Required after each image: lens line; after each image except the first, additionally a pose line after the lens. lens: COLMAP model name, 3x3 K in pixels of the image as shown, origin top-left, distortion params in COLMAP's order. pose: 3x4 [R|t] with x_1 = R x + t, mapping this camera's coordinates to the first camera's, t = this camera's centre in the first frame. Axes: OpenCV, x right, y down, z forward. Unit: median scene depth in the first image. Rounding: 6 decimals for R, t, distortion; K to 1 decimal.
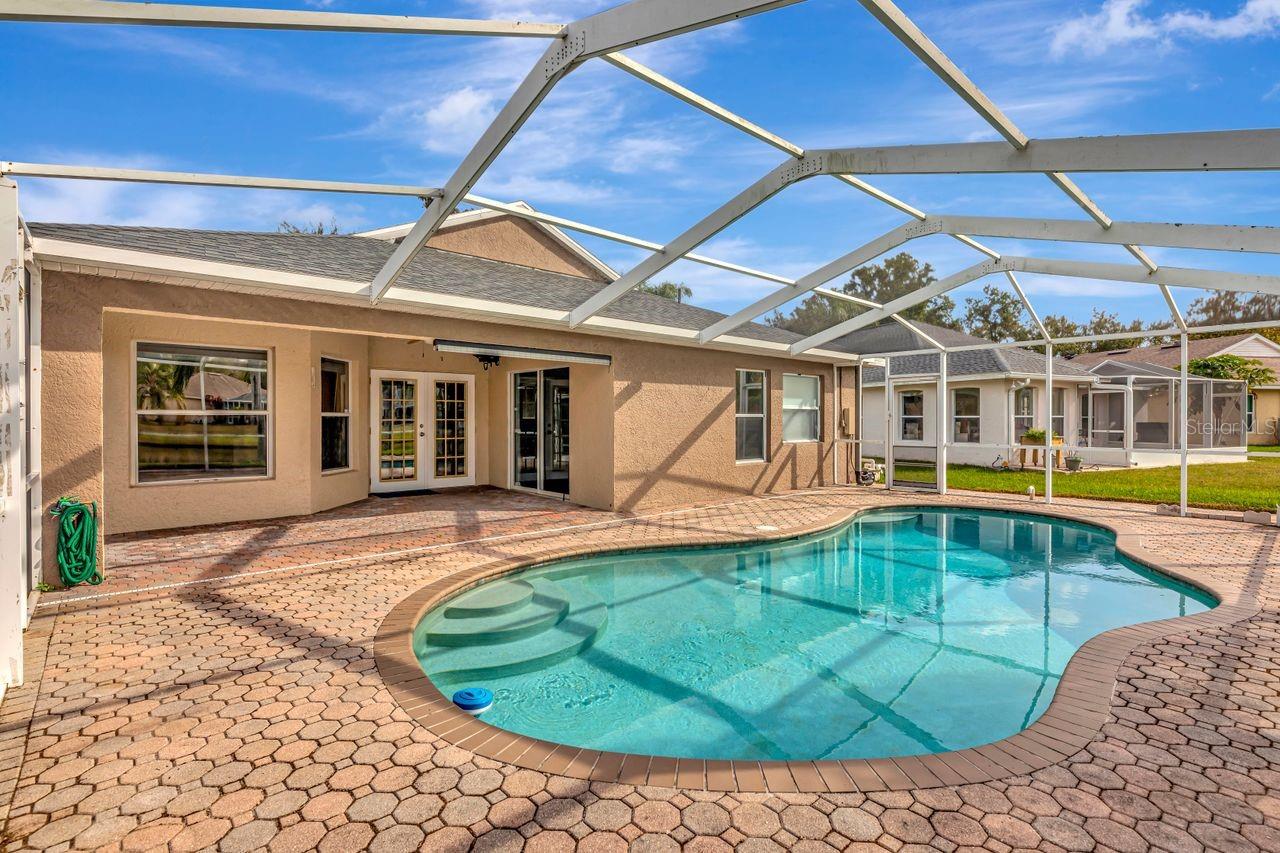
lens RADIAL K [[606.4, 0, 638.4], [0, 606.4, 418.2], [0, 0, 1]] dist [0.001644, 0.001097]
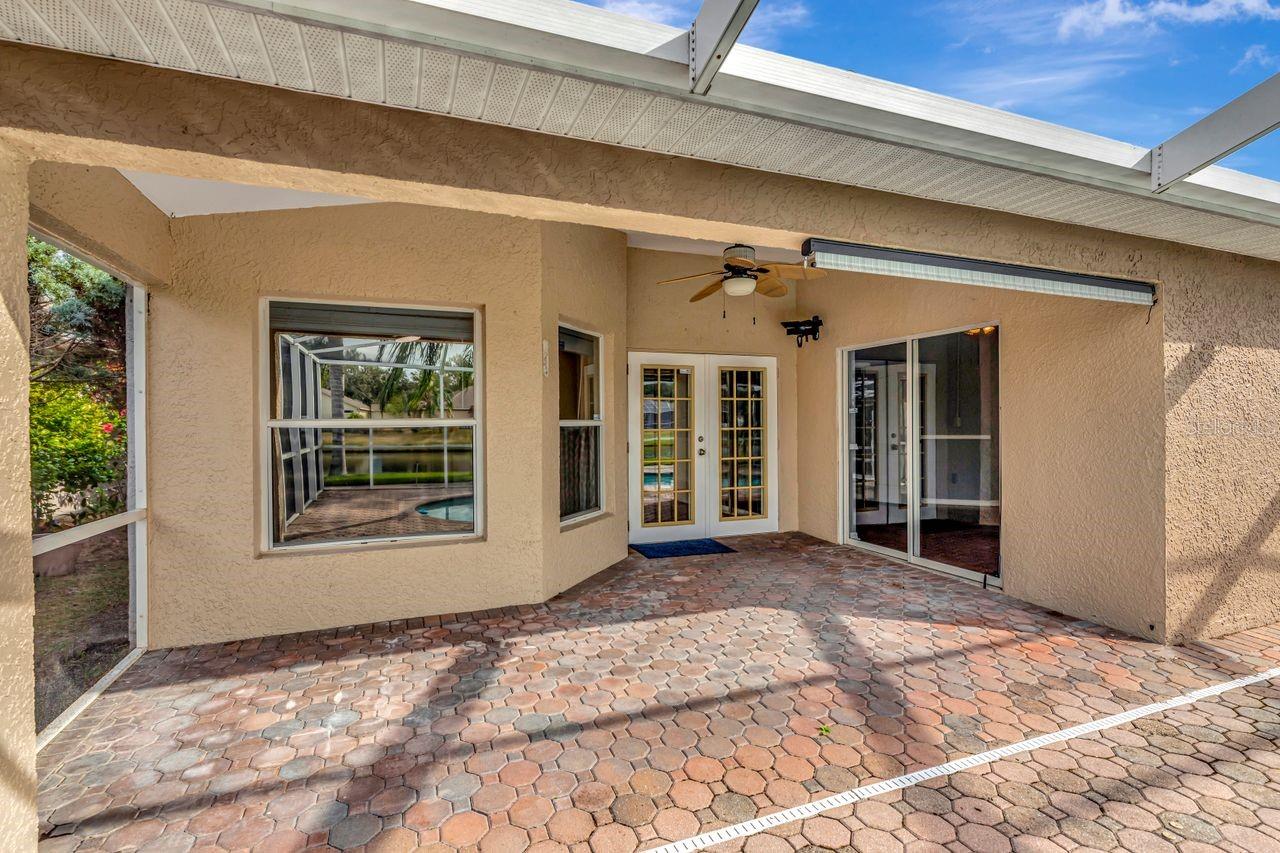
lens RADIAL K [[606.4, 0, 638.4], [0, 606.4, 418.2], [0, 0, 1]] dist [0.001644, 0.001097]
pose [[0.936832, -0.008812, -0.349667, -0.227150], [0.007572, 0.999959, -0.004913, -0.007279], [0.349696, 0.001955, 0.936861, 0.441092]]
